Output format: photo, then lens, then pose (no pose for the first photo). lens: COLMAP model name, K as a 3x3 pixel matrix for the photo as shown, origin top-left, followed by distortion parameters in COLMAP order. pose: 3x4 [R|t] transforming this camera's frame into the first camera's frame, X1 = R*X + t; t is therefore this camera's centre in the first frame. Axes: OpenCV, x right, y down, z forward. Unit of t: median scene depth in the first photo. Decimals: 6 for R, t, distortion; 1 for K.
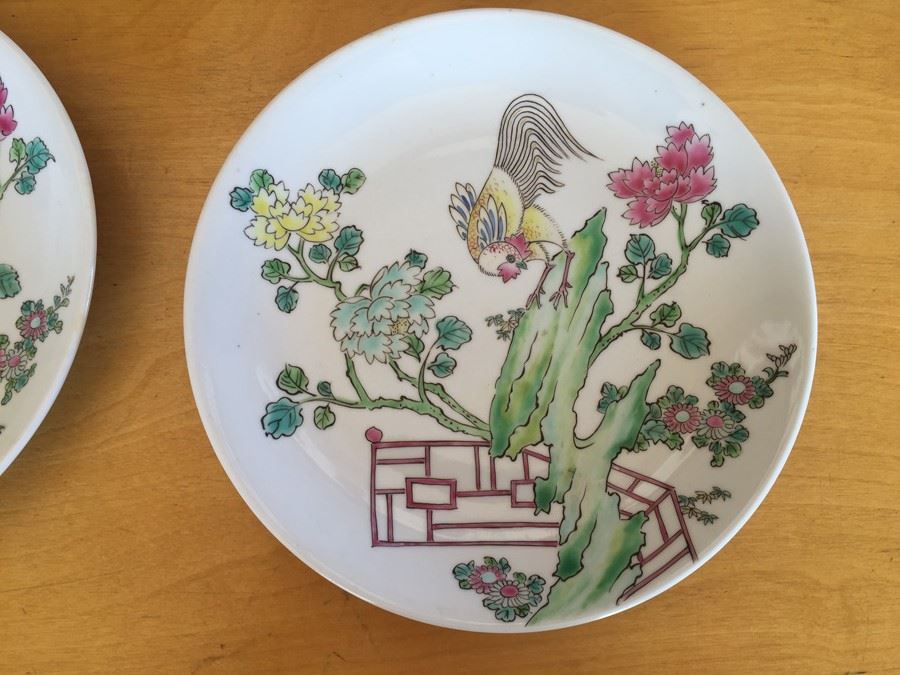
lens RADIAL K [[756.5, 0, 450.0], [0, 756.5, 337.5], [0, 0, 1]] dist [0.061911, -0.000795]
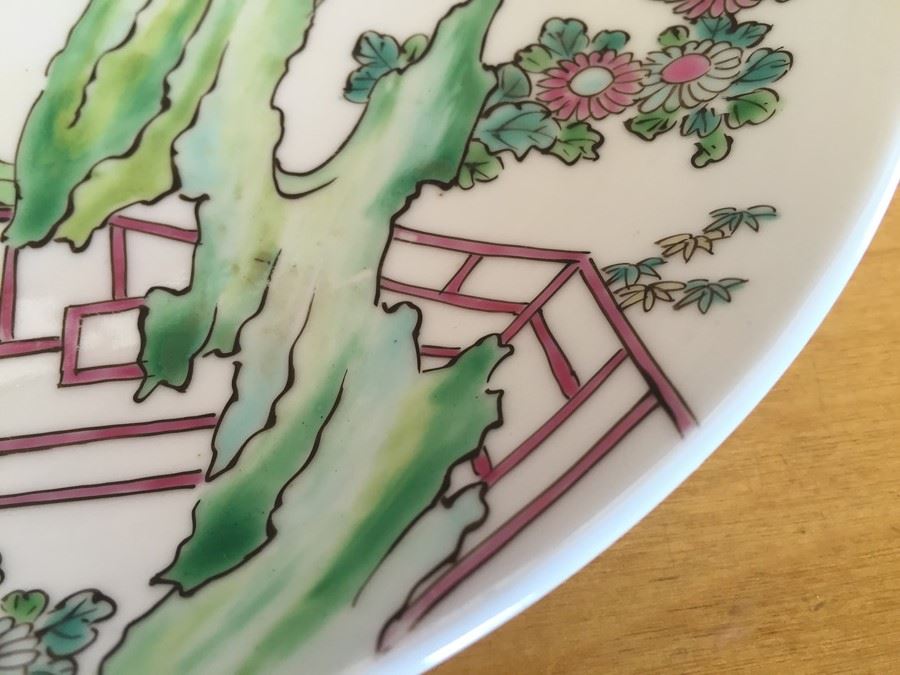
lens RADIAL K [[797.2, 0, 450.0], [0, 797.2, 337.5], [0, 0, 1]] dist [0.085659, -0.193083]
pose [[0.993444, -0.108637, 0.035600, 0.220977], [0.113827, 0.968889, -0.219769, 0.288972], [-0.010618, 0.222380, 0.974902, 0.687309]]
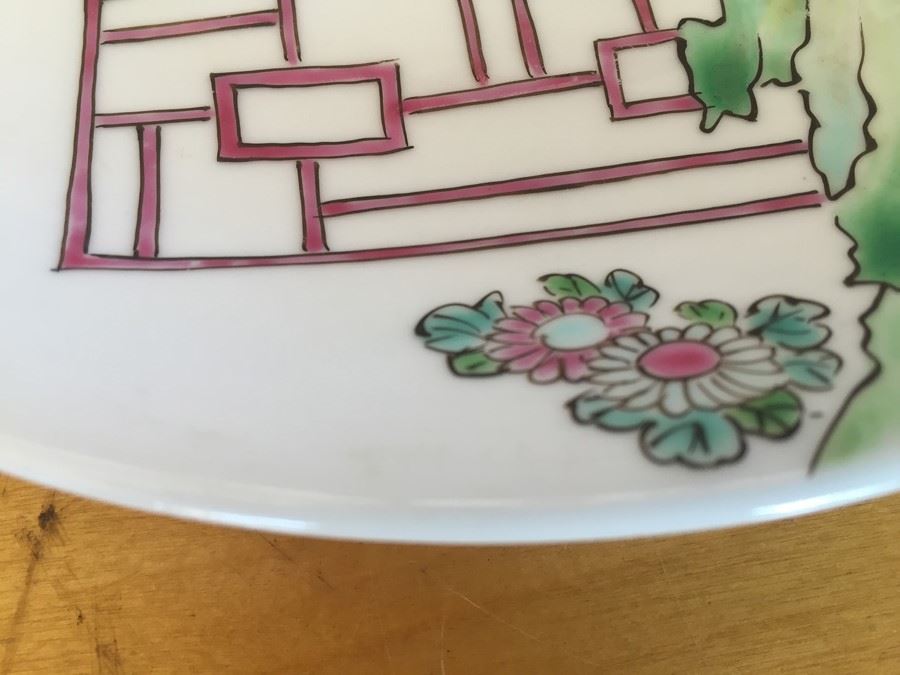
lens RADIAL K [[797.2, 0, 450.0], [0, 797.2, 337.5], [0, 0, 1]] dist [0.085659, -0.193083]
pose [[0.991274, -0.130380, 0.019416, 0.008647], [0.131818, 0.980157, -0.148040, 0.331395], [0.000270, 0.149308, 0.988791, 0.726486]]
